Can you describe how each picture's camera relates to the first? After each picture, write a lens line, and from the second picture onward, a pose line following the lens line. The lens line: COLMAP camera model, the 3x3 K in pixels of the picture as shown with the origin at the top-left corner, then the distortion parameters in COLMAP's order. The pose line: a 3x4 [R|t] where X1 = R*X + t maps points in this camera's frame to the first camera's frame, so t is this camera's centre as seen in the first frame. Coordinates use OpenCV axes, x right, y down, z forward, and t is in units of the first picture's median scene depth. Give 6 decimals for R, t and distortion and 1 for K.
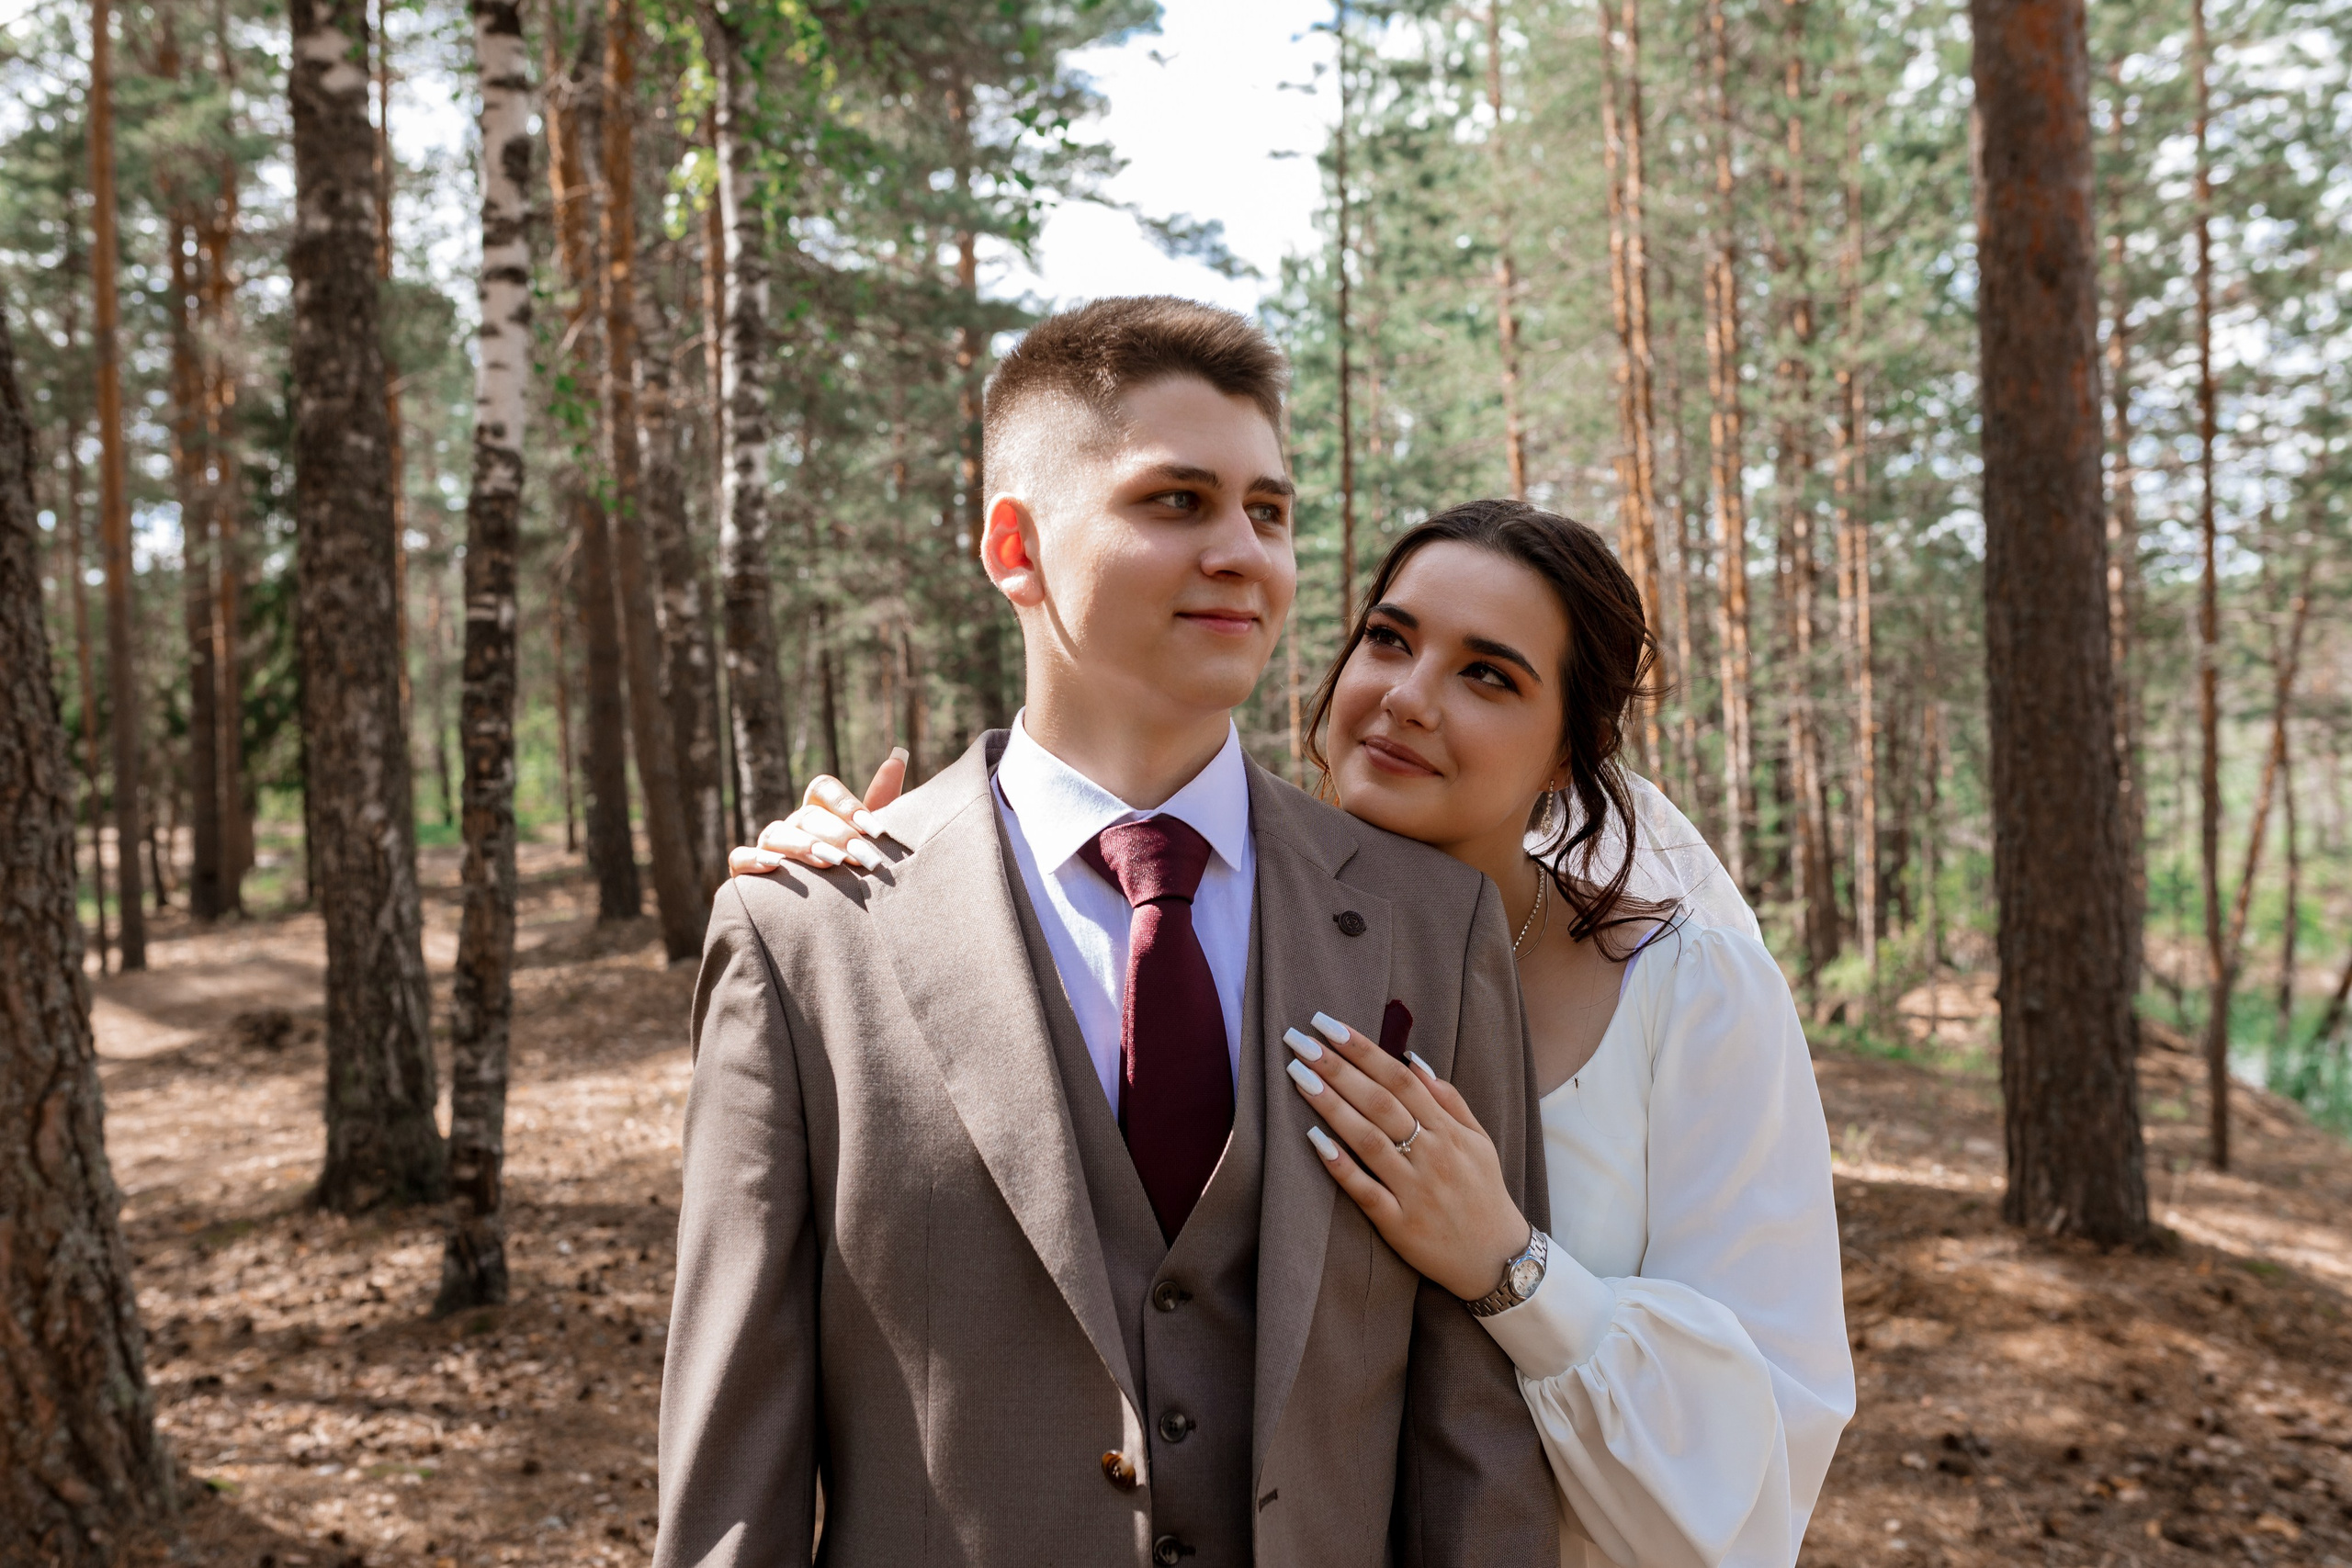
lens RADIAL K [[2280.6, 0, 1198.6], [0, 2280.6, 785.5], [0, 0, 1]] dist [0.003888, 0.000000]
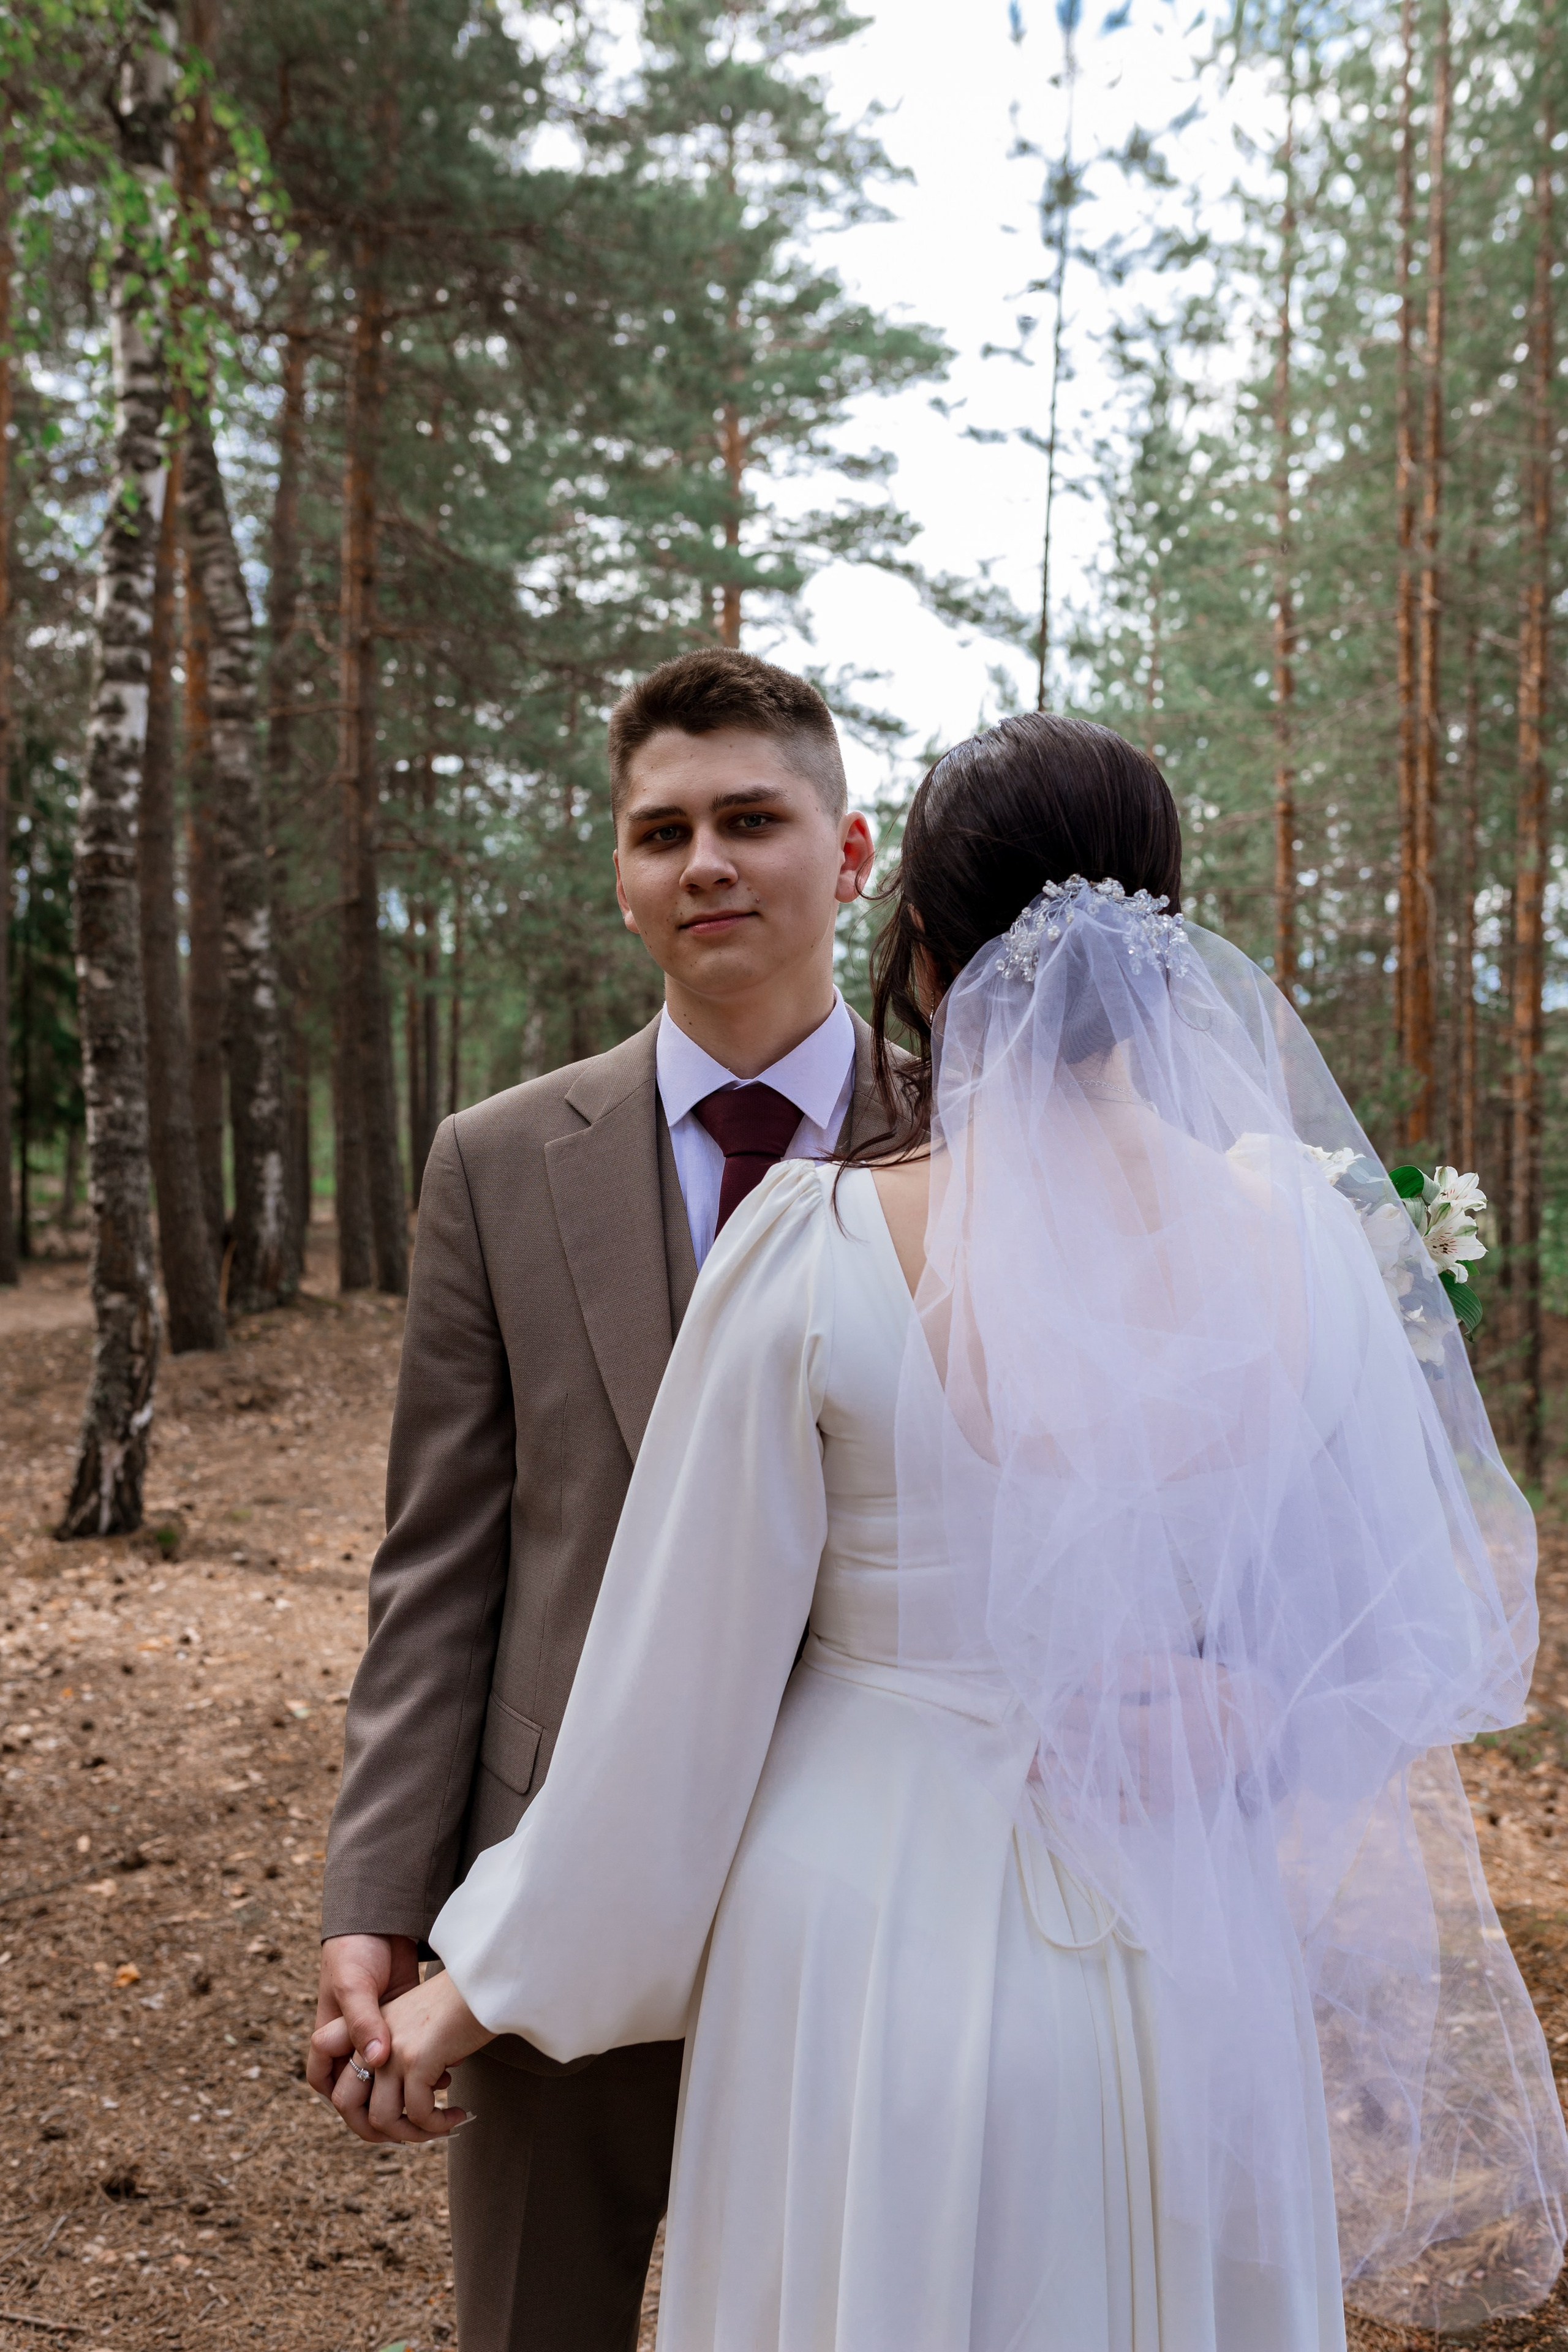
lens RADIAL K [[2280.9, 0, 799.2], [0, 2280.9, 1174.0], [0, 0, 1]] dist [0.003888, 0.000000]
pose [[0.994063, 0.056711, -0.092859, 0.103799], [-0.057385, 0.998341, -0.004607, 0.002693], [0.092444, 0.009908, 0.995669, 0.271999]]
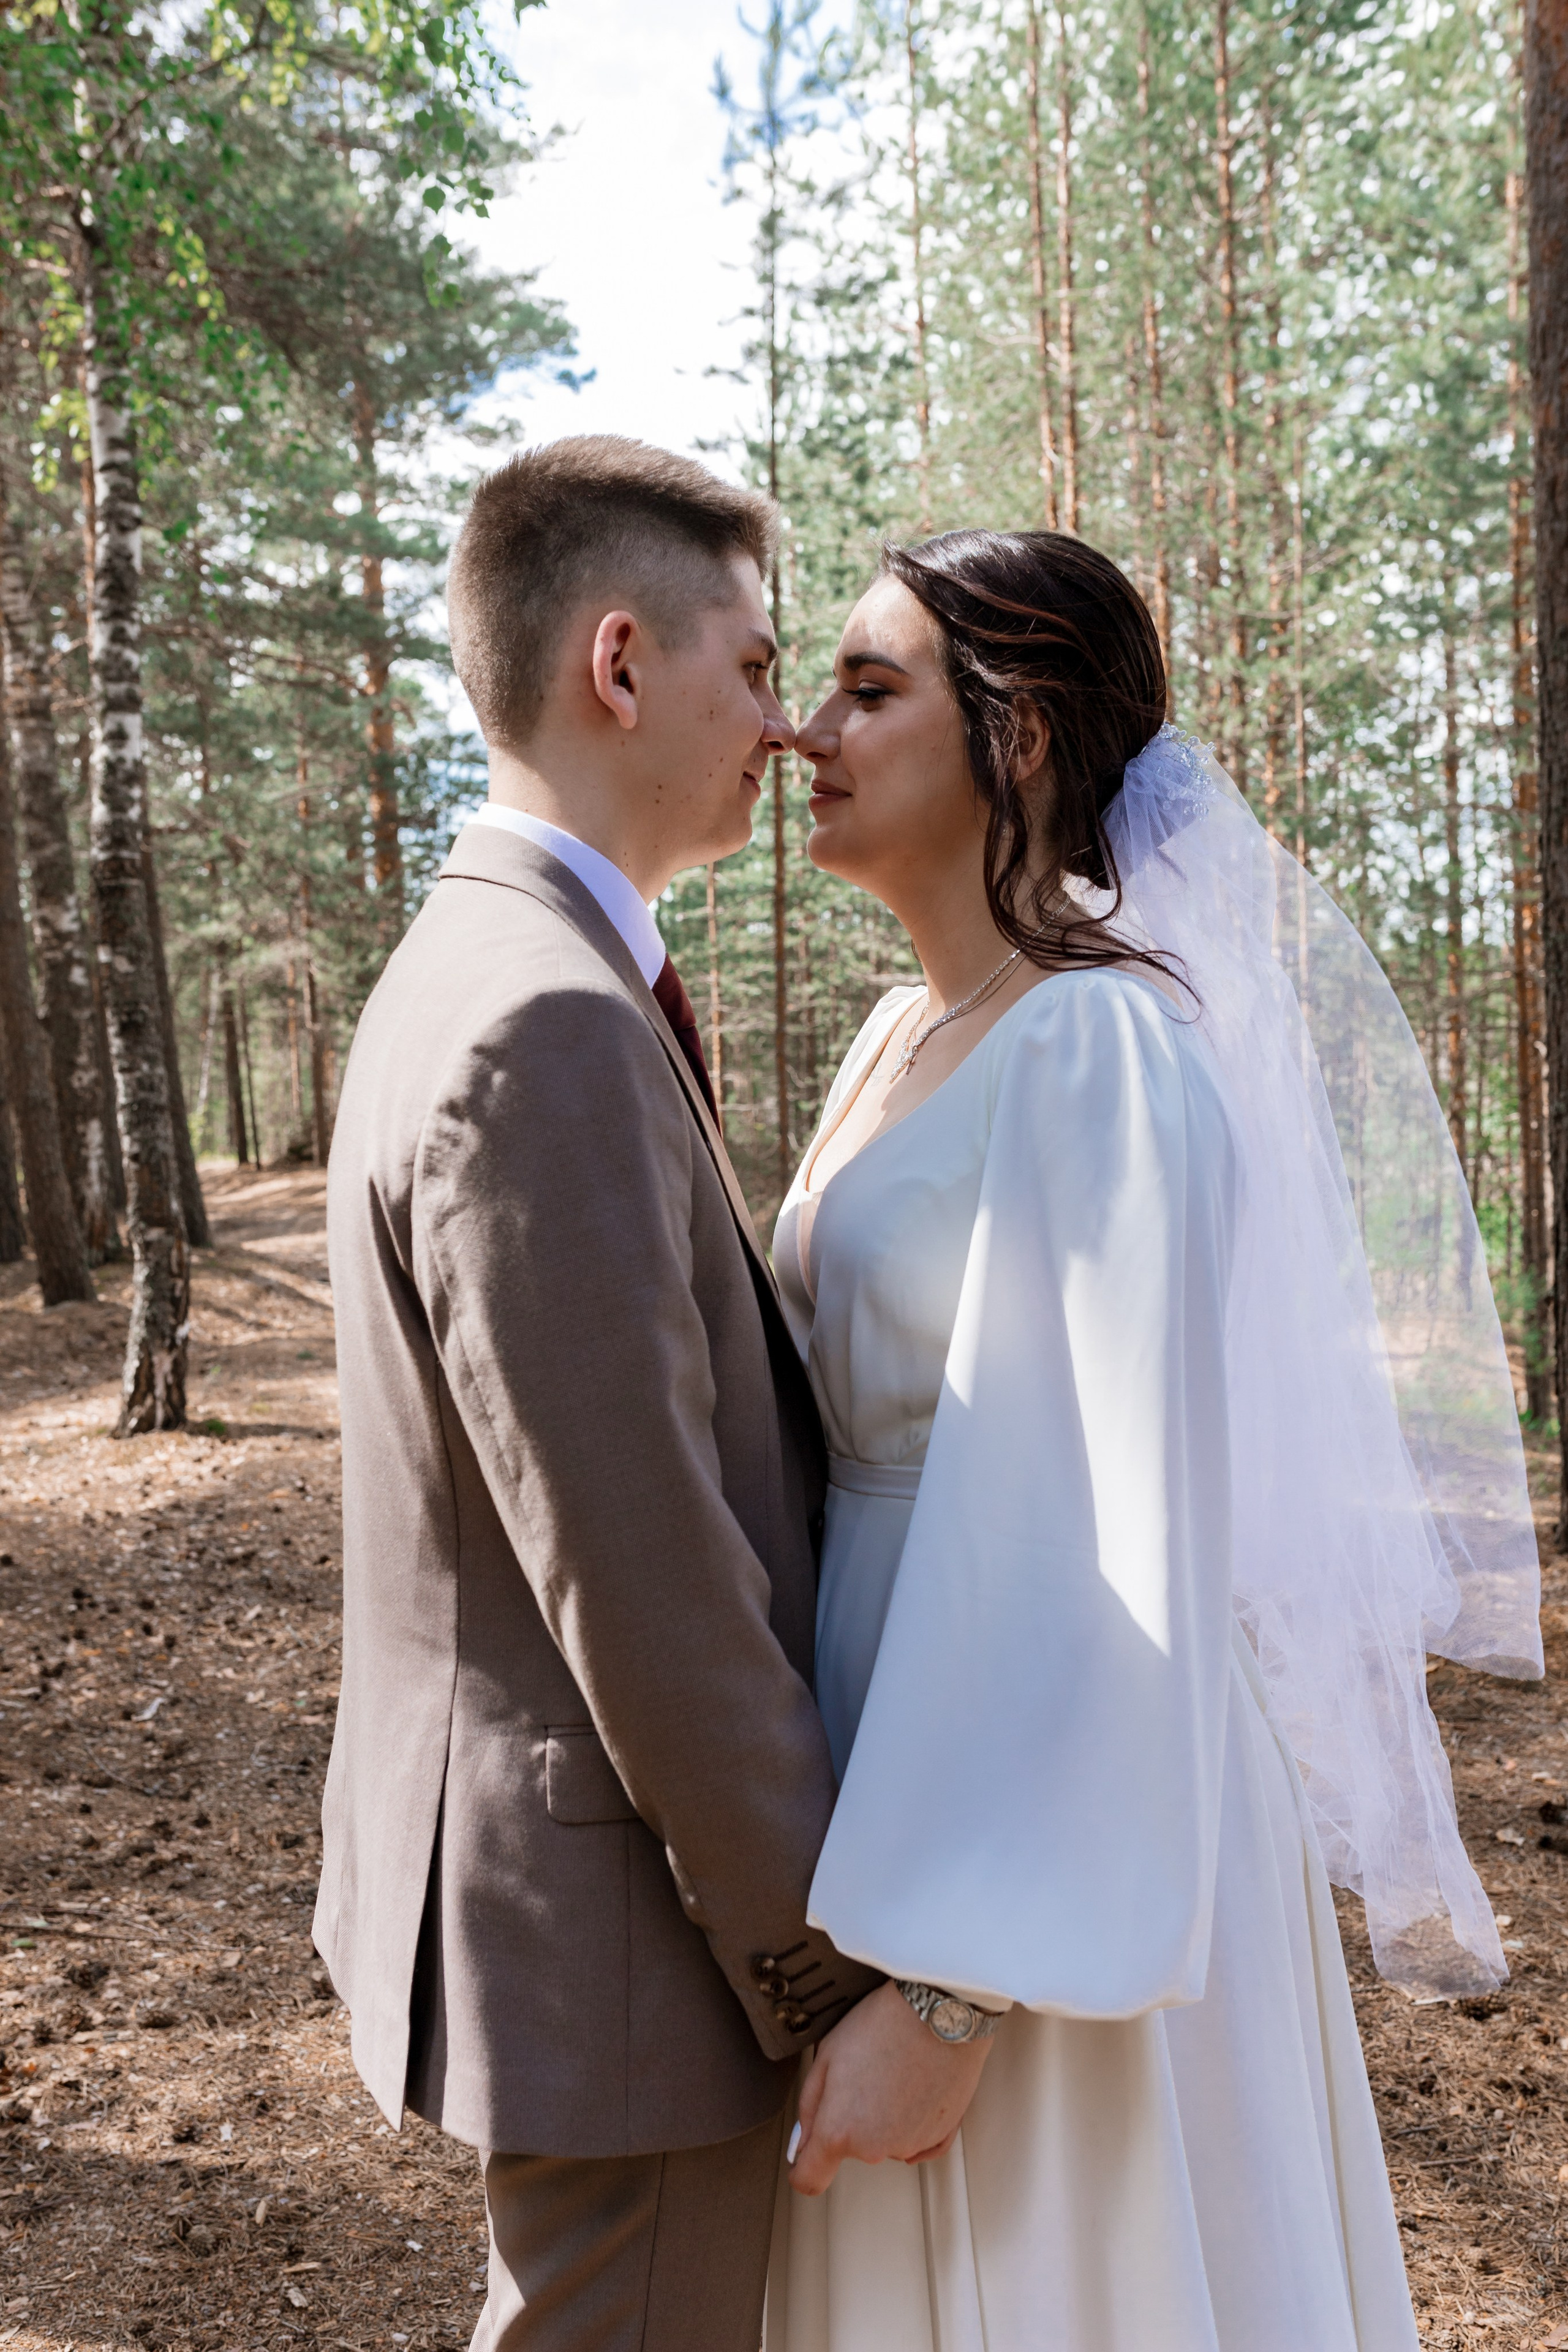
lens RADIAL K [[2280.9, 0, 802.5], [0, 2280.9, 1169.9], [0, 0, 1]] dist [0.003888, 0.000000]
pose [[0.996586, -0.004406, 0.082443, -0.006707], [0.003429, 0.999922, 0.011994, 0.018673], [-0.082489, -0.011670, 0.996524, 0.089521]]
